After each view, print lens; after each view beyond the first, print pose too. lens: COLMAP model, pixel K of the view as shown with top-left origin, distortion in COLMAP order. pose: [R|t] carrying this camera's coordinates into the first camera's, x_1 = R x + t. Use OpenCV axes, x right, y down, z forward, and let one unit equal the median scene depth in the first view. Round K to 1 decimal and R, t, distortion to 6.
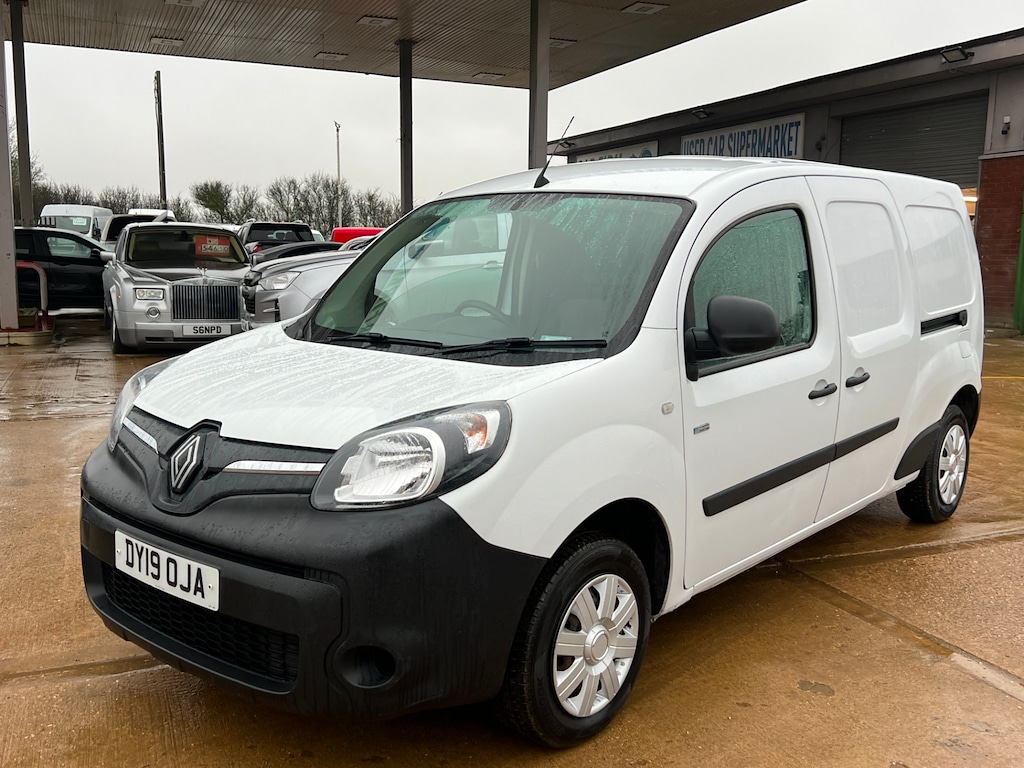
lens RADIAL K [[983.7, 0, 515.7], [0, 983.7, 387.5], [0, 0, 1]] dist [0.124976, -0.271782]
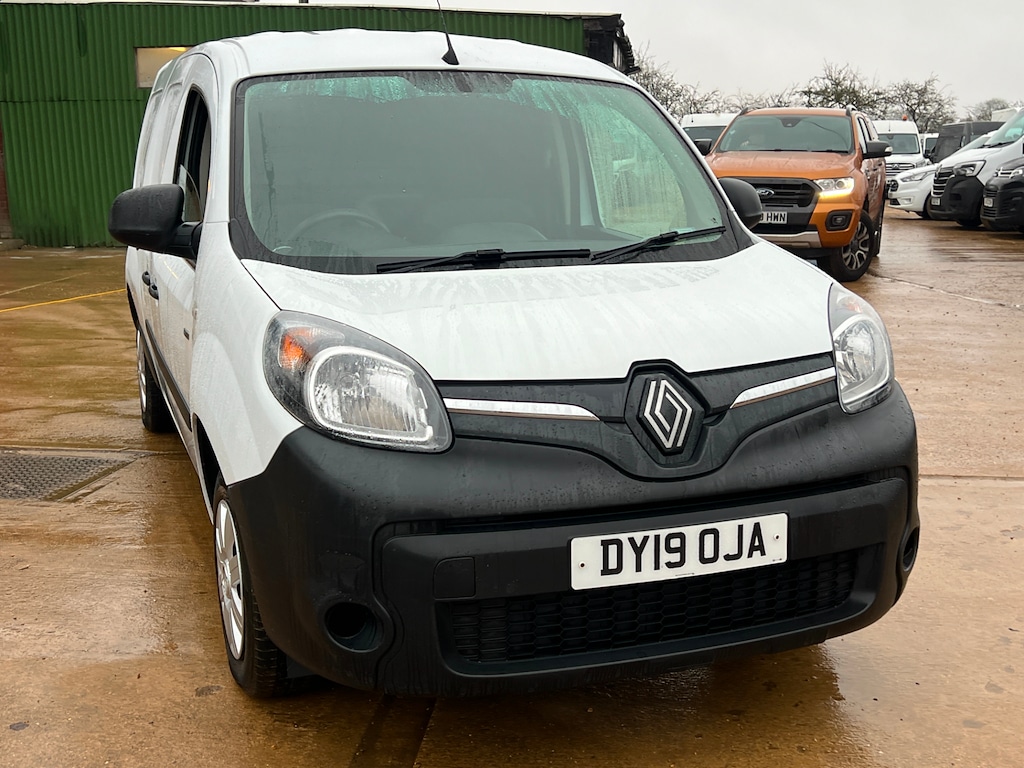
lens RADIAL K [[1167.3, 0, 512.0], [0, 1167.3, 384.0], [0, 0, 1]] dist [0.169184, -0.002394]
pose [[0.496236, -0.188543, 0.847467, -1.074691], [0.139247, 0.980782, 0.136666, -0.084760], [-0.856948, 0.050189, 0.512954, 0.573074]]
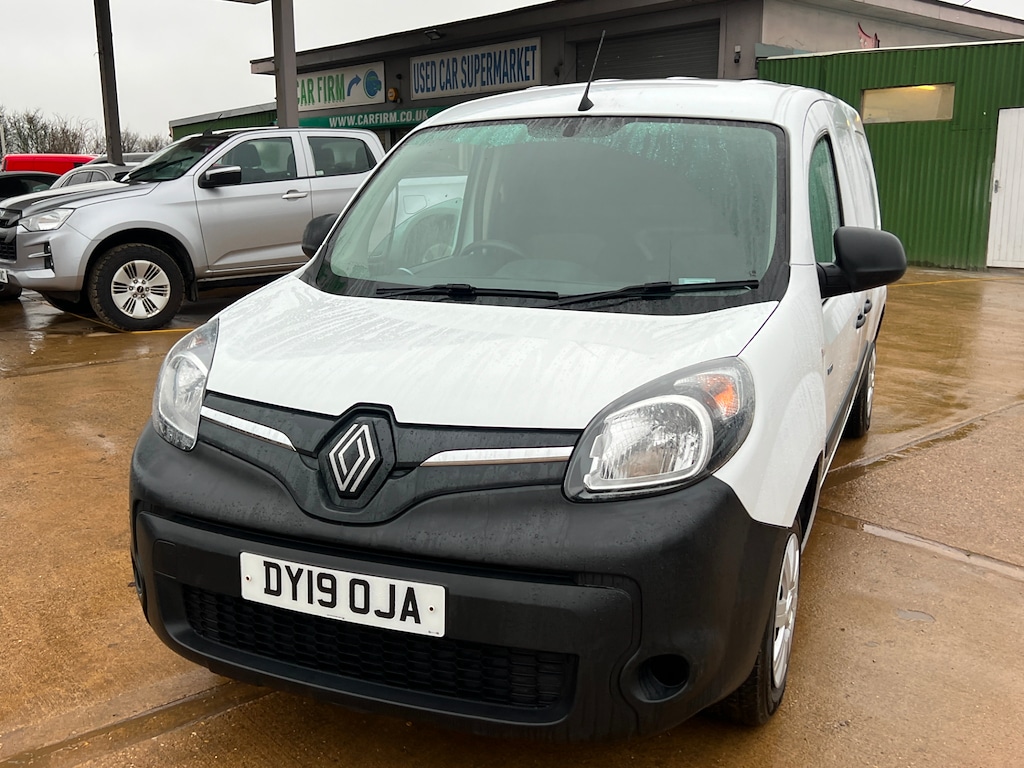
lens RADIAL K [[991.1, 0, 510.0], [0, 991.1, 377.0], [0, 0, 1]] dist [0.122364, -0.249549]
pose [[0.952406, -0.074305, 0.295637, -0.405517], [0.056270, 0.996024, 0.069062, -0.035647], [-0.299593, -0.049140, 0.952801, 0.181917]]
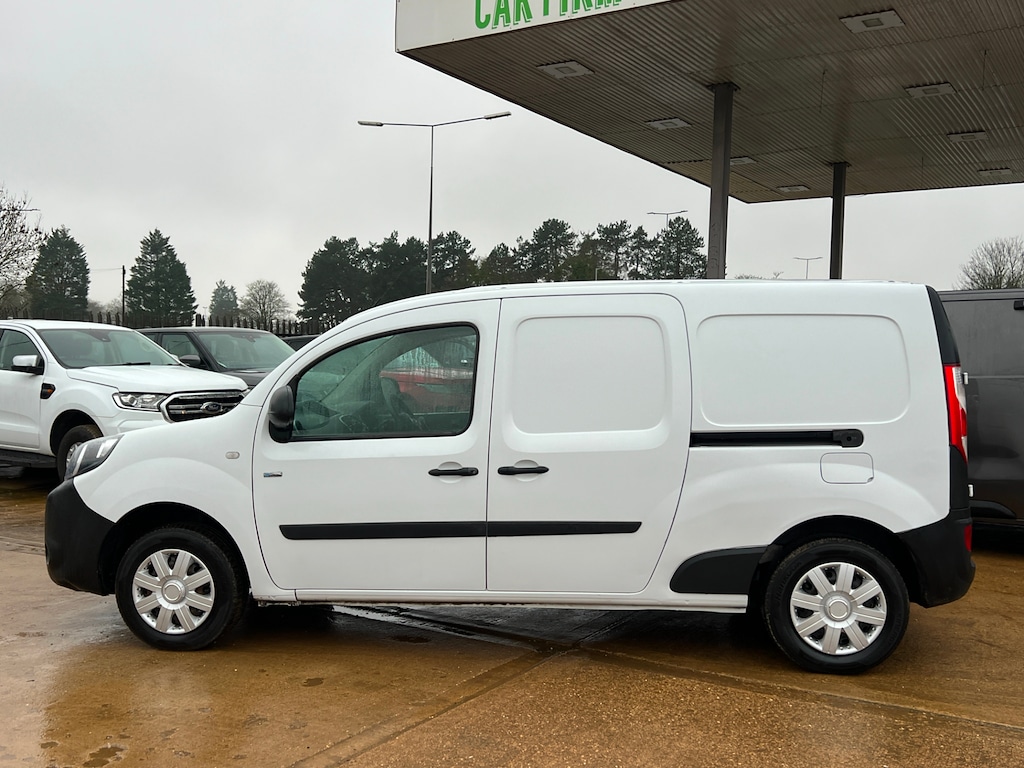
lens RADIAL K [[983.7, 0, 515.7], [0, 983.7, 387.5], [0, 0, 1]] dist [0.124976, -0.271782]
pose [[0.568354, 0.017462, -0.822599, 1.676999], [-0.122194, 0.990479, -0.063401, -0.038843], [0.813660, 0.136551, 0.565076, 0.455112]]
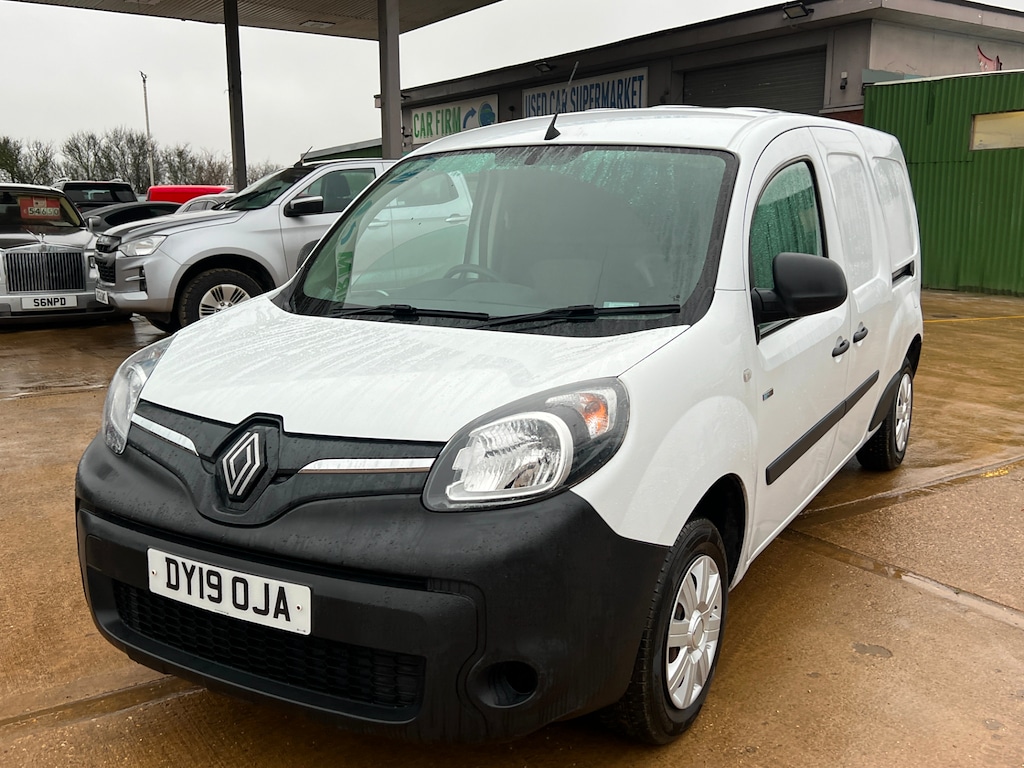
lens RADIAL K [[989.5, 0, 512.0], [0, 989.5, 384.0], [0, 0, 1]] dist [0.109417, -0.219997]
pose [[0.983710, -0.047026, 0.173501, -0.228110], [0.040348, 0.998310, 0.041822, -0.018939], [-0.175174, -0.034140, 0.983945, 0.105387]]
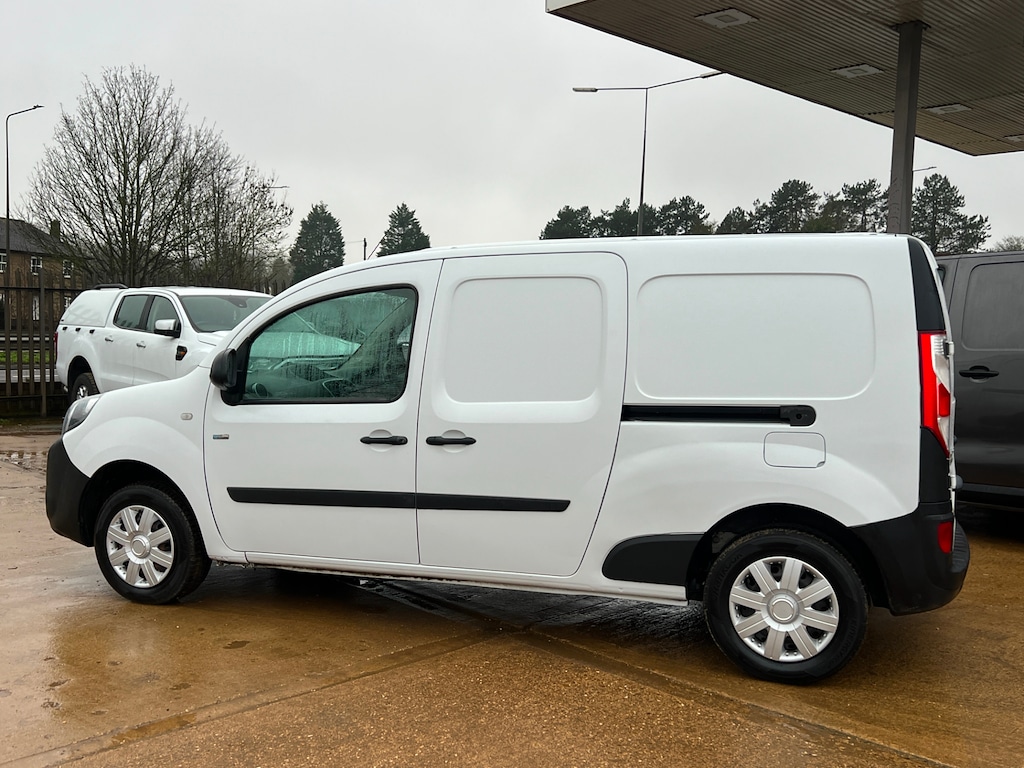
lens RADIAL K [[983.7, 0, 515.7], [0, 983.7, 387.5], [0, 0, 1]] dist [0.124976, -0.271782]
pose [[0.359703, 0.053145, -0.931552, 1.804343], [-0.146194, 0.989256, -0.000014, -0.100090], [0.921543, 0.136192, 0.363607, 0.887255]]
